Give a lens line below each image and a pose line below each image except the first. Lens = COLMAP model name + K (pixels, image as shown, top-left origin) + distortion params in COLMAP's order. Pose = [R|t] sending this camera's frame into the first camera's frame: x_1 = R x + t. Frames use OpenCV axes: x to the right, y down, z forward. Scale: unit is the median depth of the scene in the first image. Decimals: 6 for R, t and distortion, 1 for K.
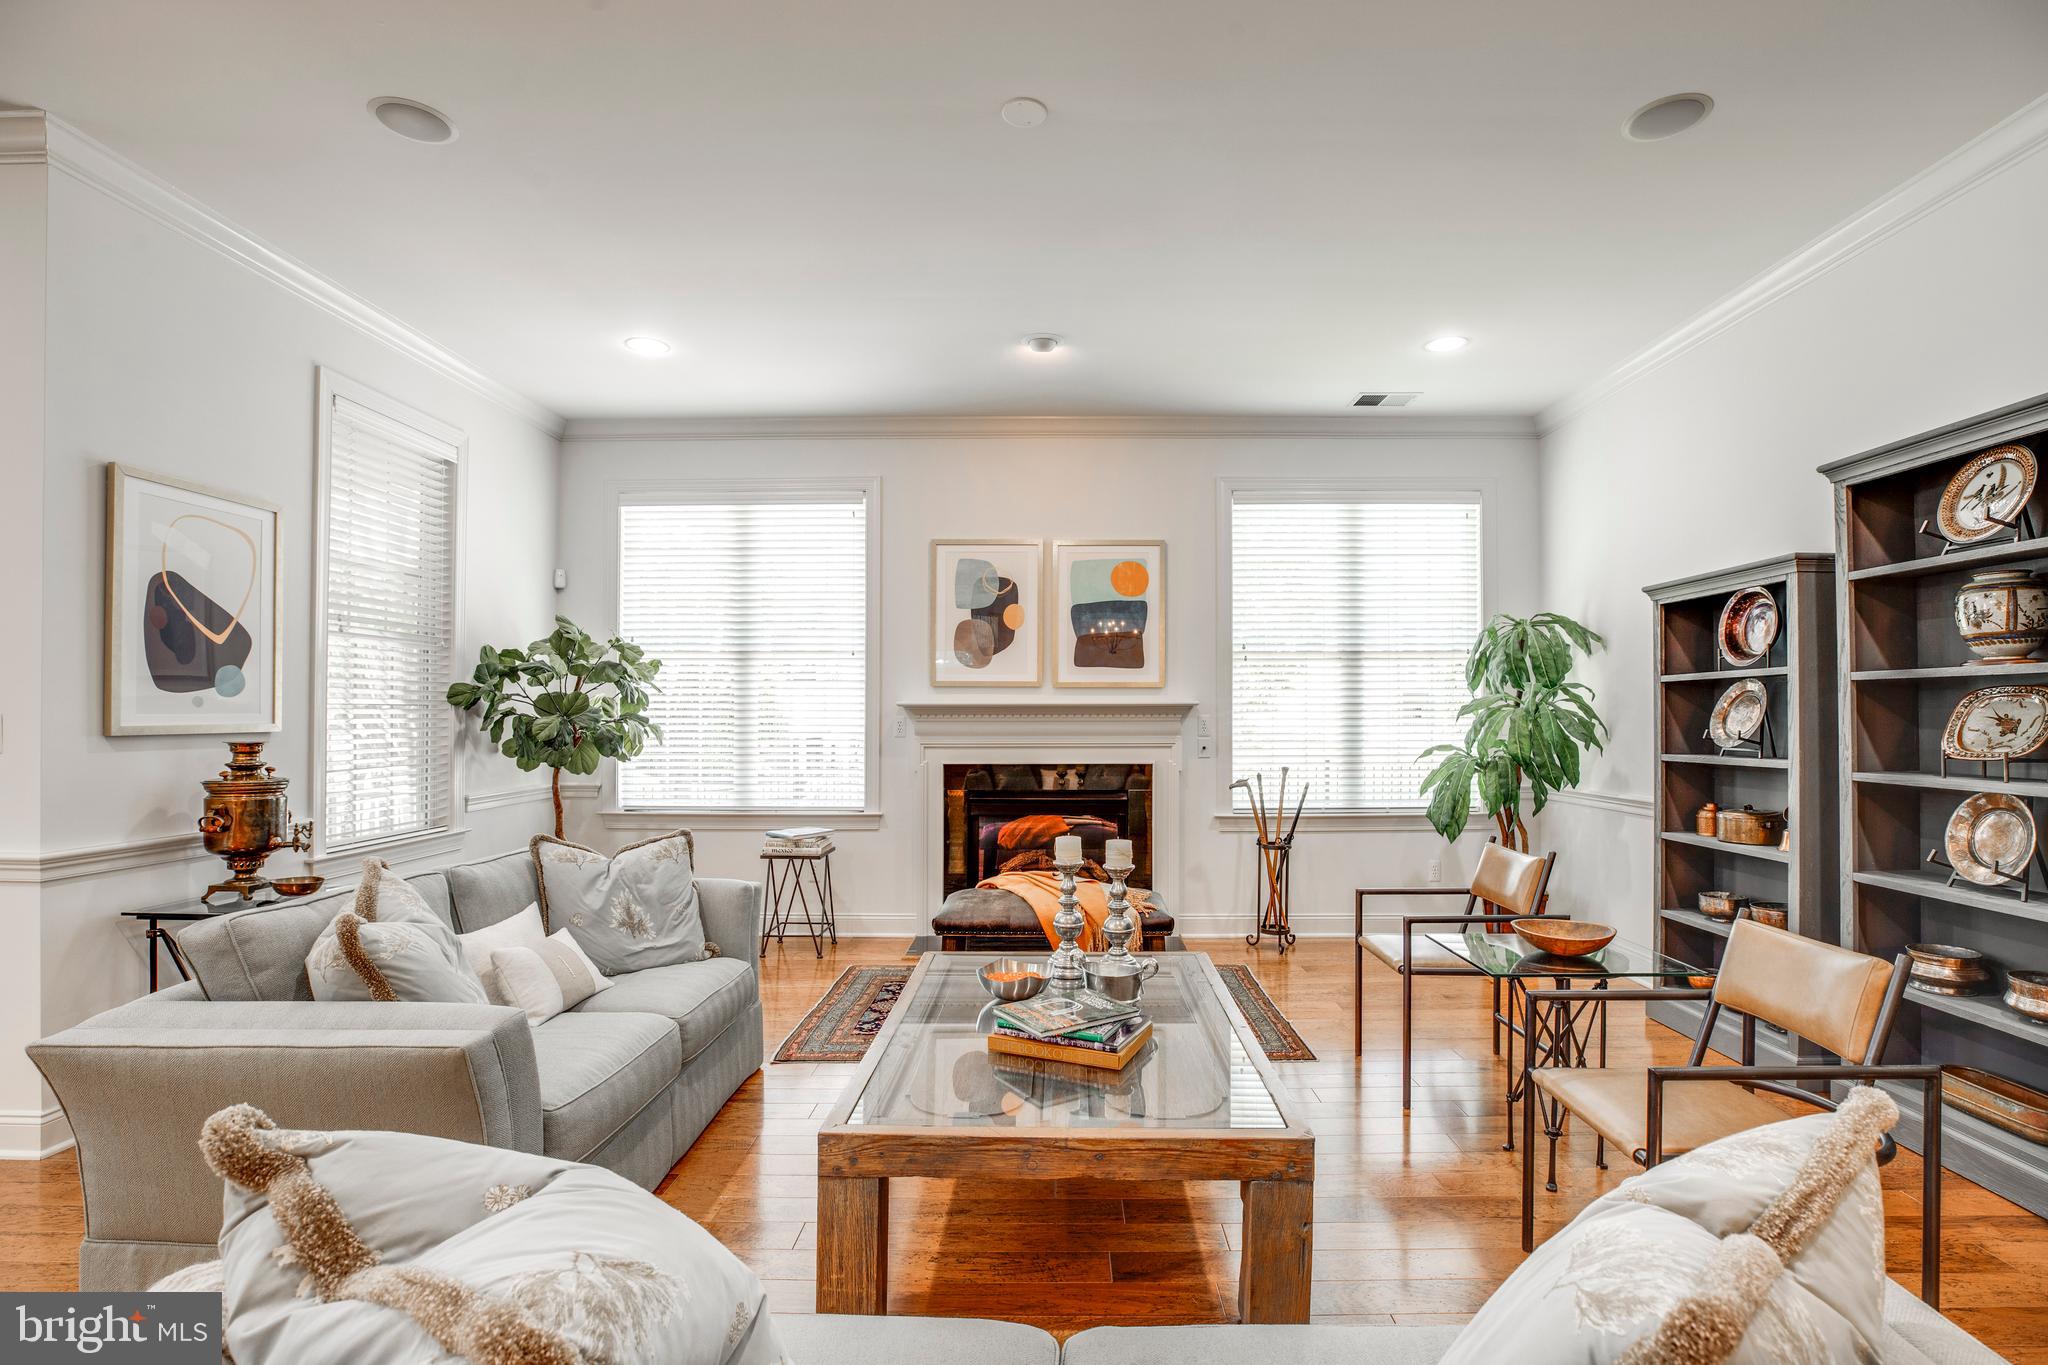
lens RADIAL K [[958.8, 0, 1049.6], [0, 958.8, 703.2], [0, 0, 1]] dist [-0.047552, 0.013644]
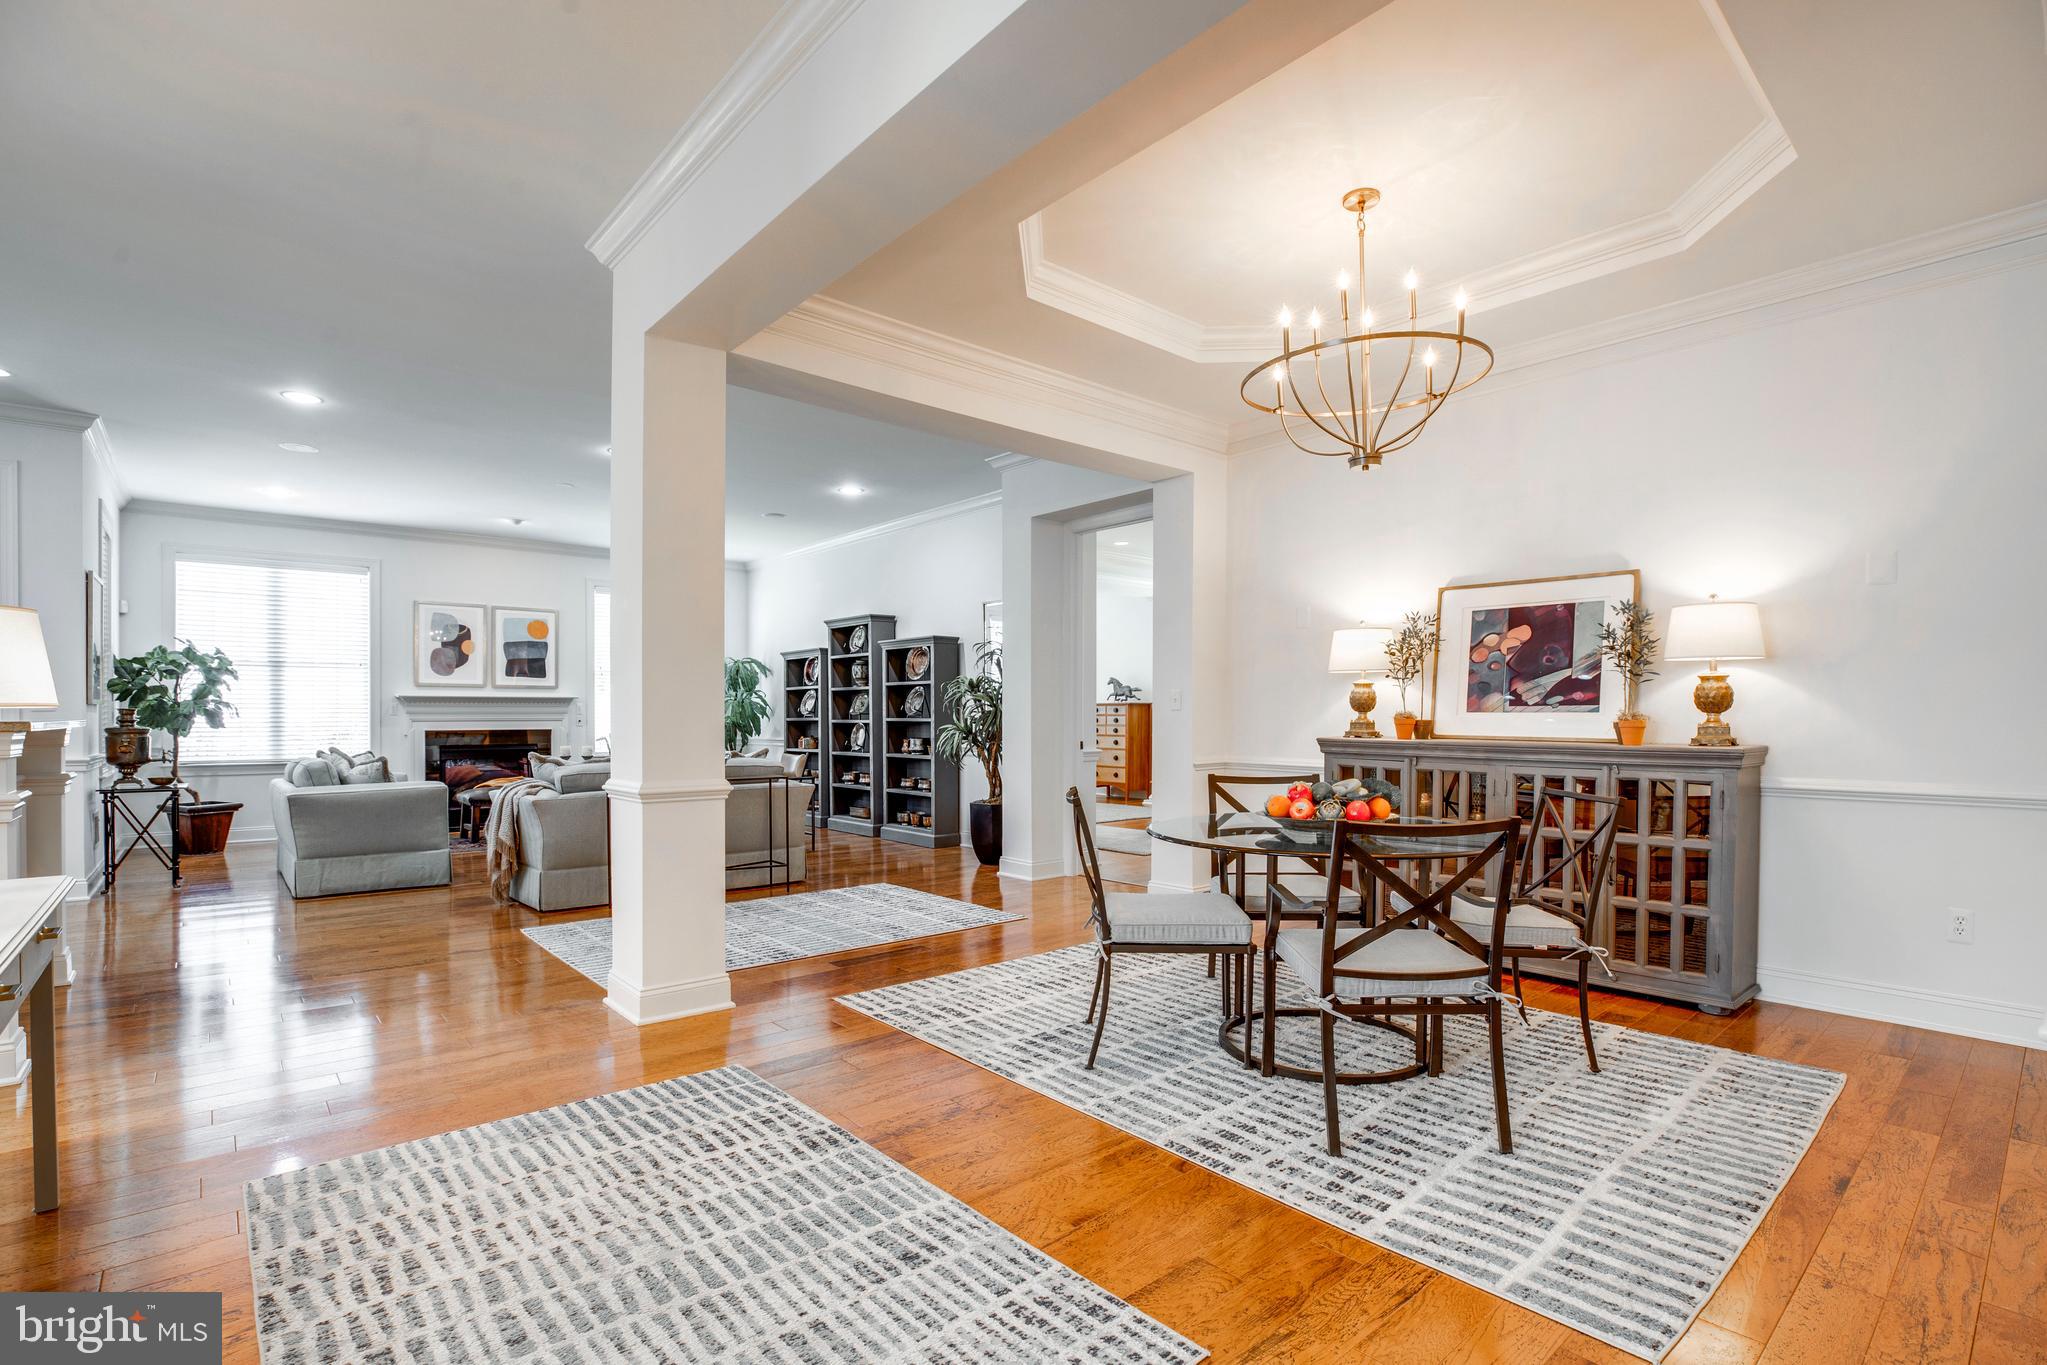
lens RADIAL K [[946.8, 0, 1022.1], [0, 946.8, 720.7], [0, 0, 1]] dist [-0.035085, 0.000988]
pose [[0.746121, -0.004094, 0.665798, -0.447471], [-0.006044, 0.999898, 0.012921, 0.018030], [-0.665783, -0.013665, 0.746020, -1.028437]]
